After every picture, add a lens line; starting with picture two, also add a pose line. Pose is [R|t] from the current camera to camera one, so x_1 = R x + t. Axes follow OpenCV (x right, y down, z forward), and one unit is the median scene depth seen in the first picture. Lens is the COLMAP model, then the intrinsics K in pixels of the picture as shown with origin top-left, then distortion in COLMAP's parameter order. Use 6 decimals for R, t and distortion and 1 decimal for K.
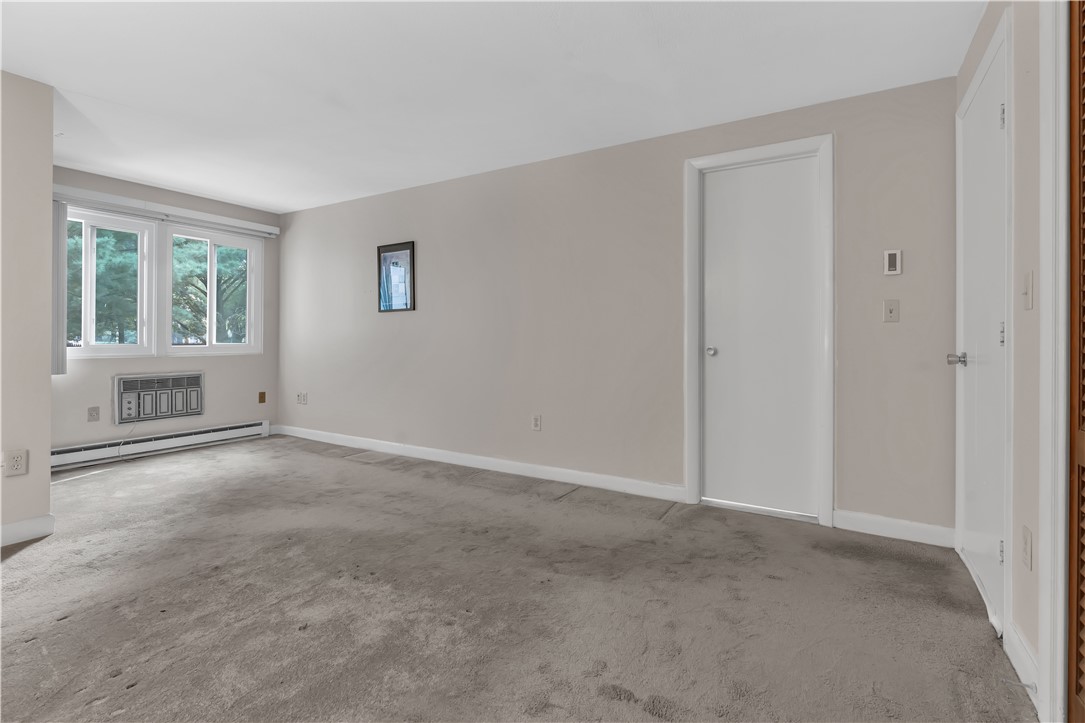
lens RADIAL K [[547.1, 0, 544.3], [0, 547.1, 338.2], [0, 0, 1]] dist [0.001329, 0.000259]
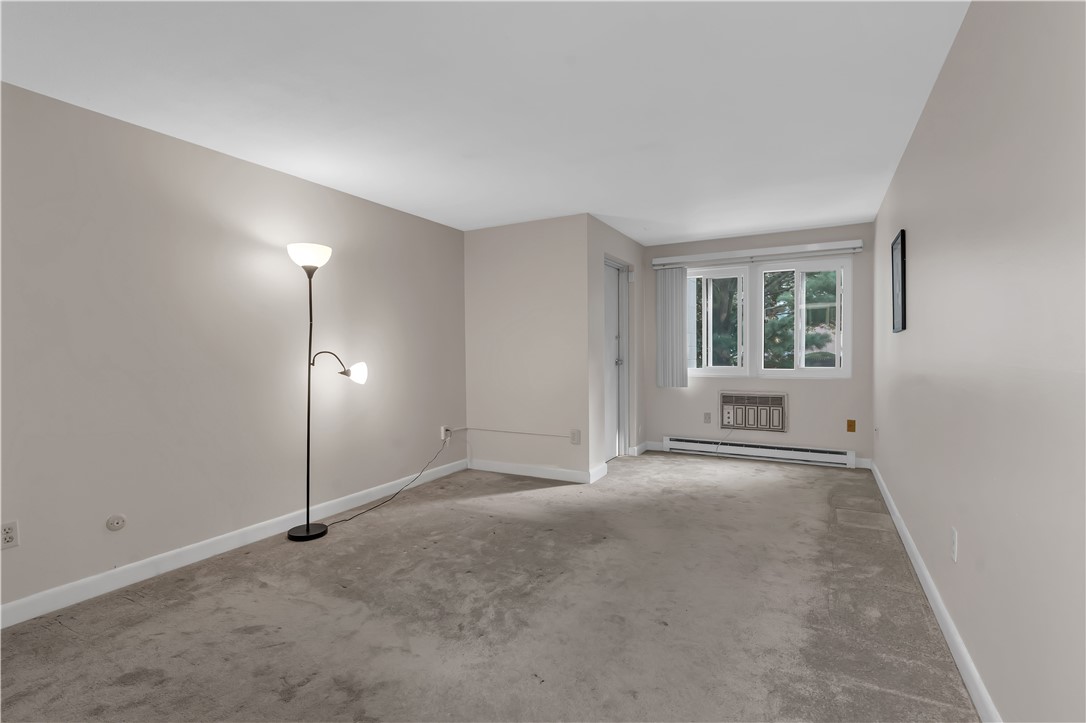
lens RADIAL K [[483.4, 0, 543.0], [0, 483.4, 361.5], [0, 0, 1]] dist [0.000133, 0.000116]
pose [[0.037204, 0.001424, -0.999307, 0.327288], [0.000624, 0.999999, 0.001448, -0.003045], [0.999307, -0.000677, 0.037203, 0.507245]]
